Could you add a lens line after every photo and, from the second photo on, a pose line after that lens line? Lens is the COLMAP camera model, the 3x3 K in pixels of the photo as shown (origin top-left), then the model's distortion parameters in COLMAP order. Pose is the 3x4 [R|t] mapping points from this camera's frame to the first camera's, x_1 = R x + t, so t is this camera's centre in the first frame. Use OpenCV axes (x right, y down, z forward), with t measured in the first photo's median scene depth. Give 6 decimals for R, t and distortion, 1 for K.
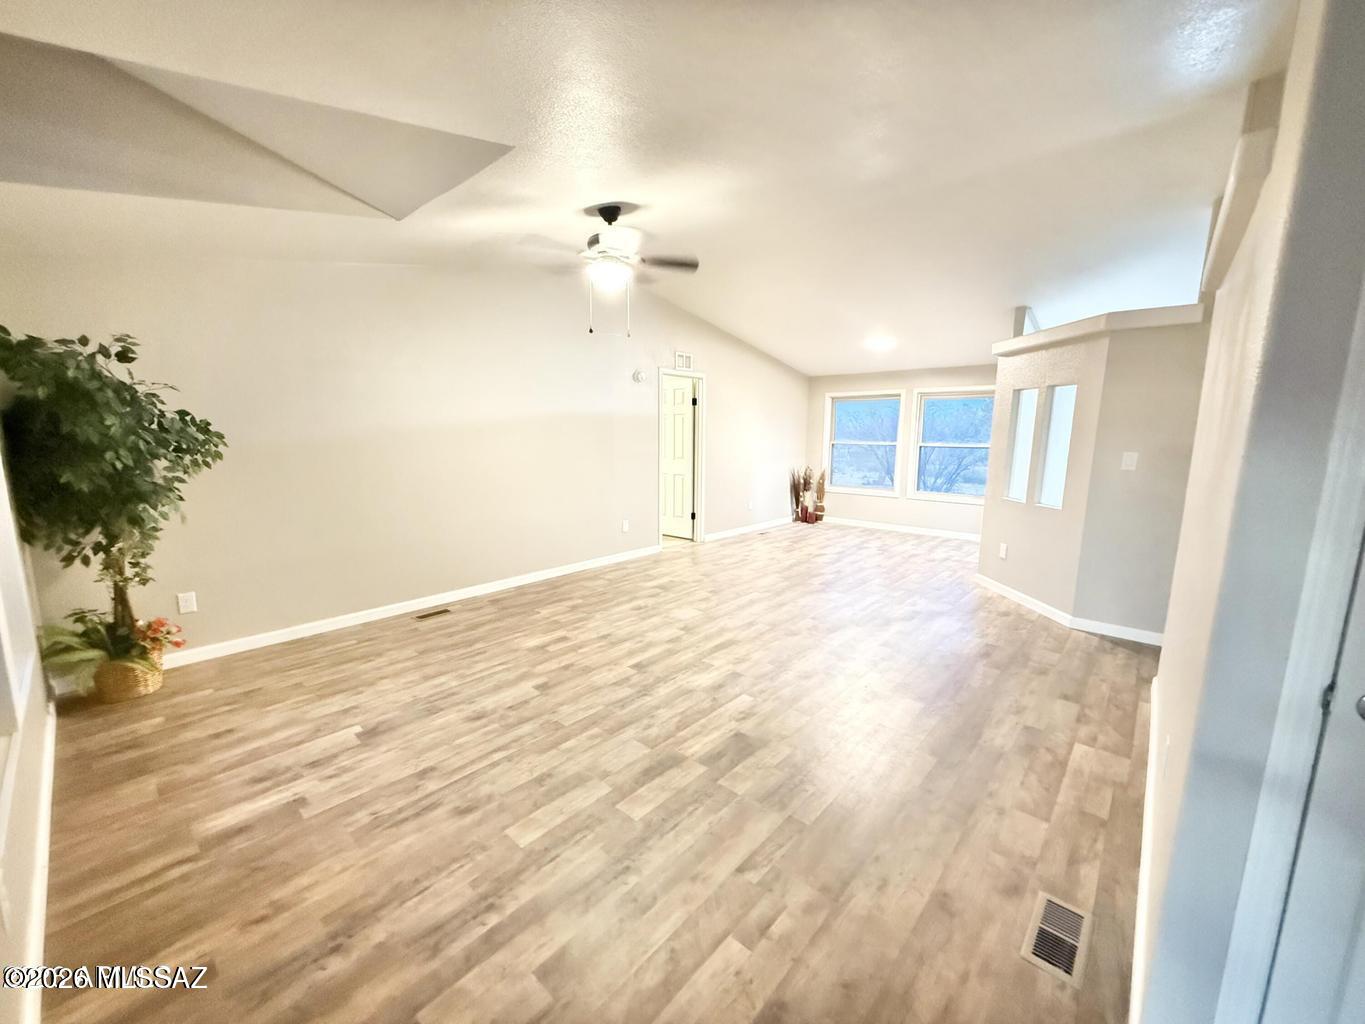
lens RADIAL K [[543.3, 0, 679.2], [0, 543.3, 513.4], [0, 0, 1]] dist [-0.001746, -0.000400]
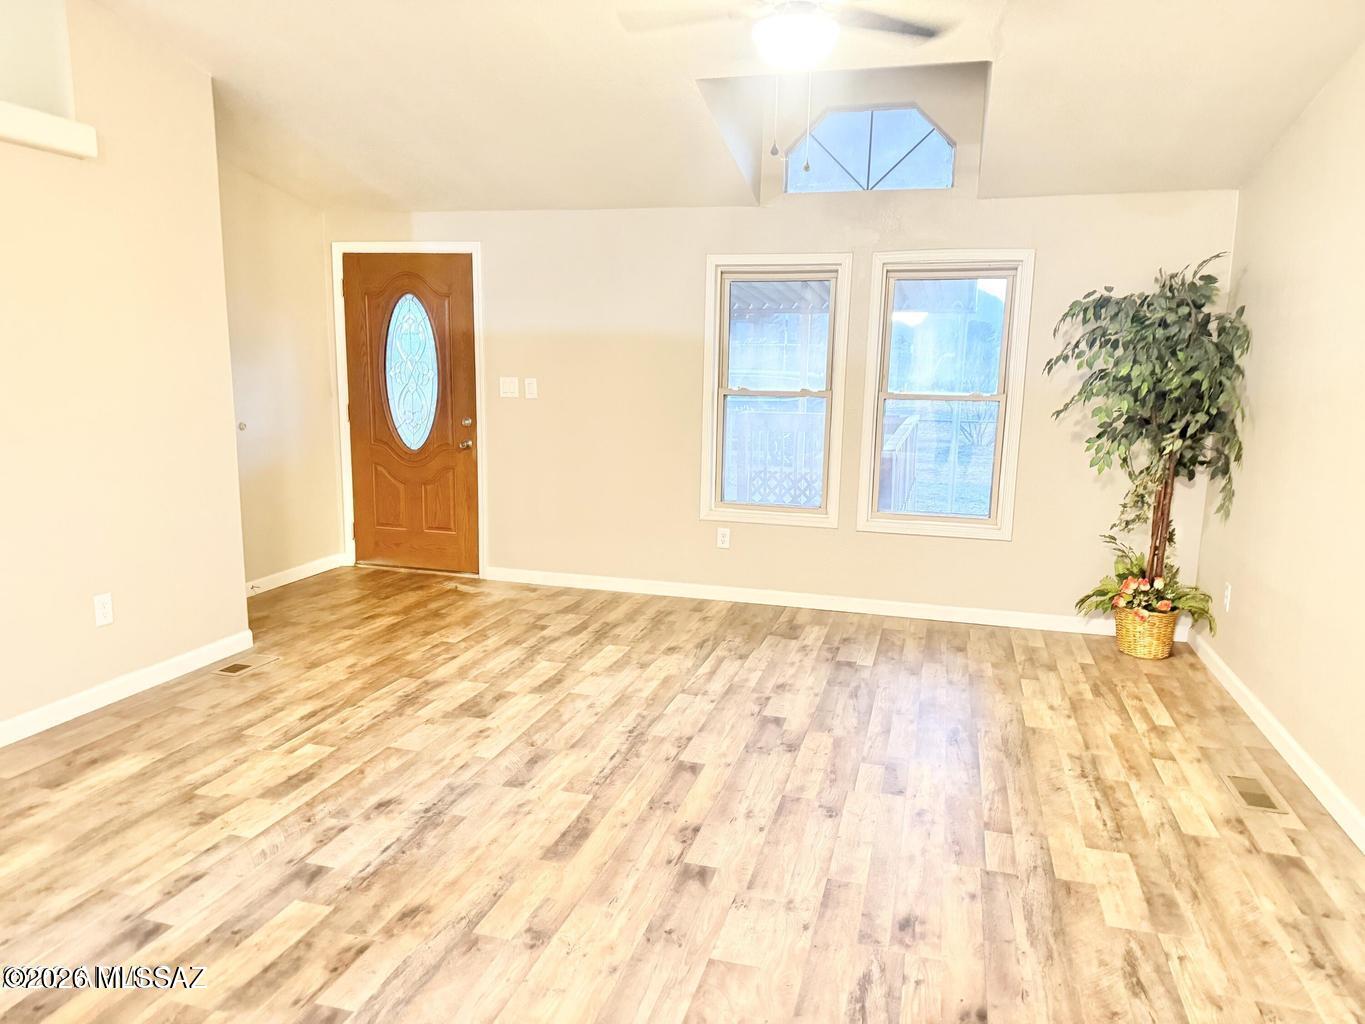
lens RADIAL K [[965.6, 0, 683.7], [0, 965.6, 512.6], [0, 0, 1]] dist [0.043016, -0.033600]
pose [[-0.895282, 0.046563, -0.443059, 0.407515], [-0.091350, 0.954203, 0.284871, -0.294037], [0.436033, 0.295513, -0.850028, 1.969811]]
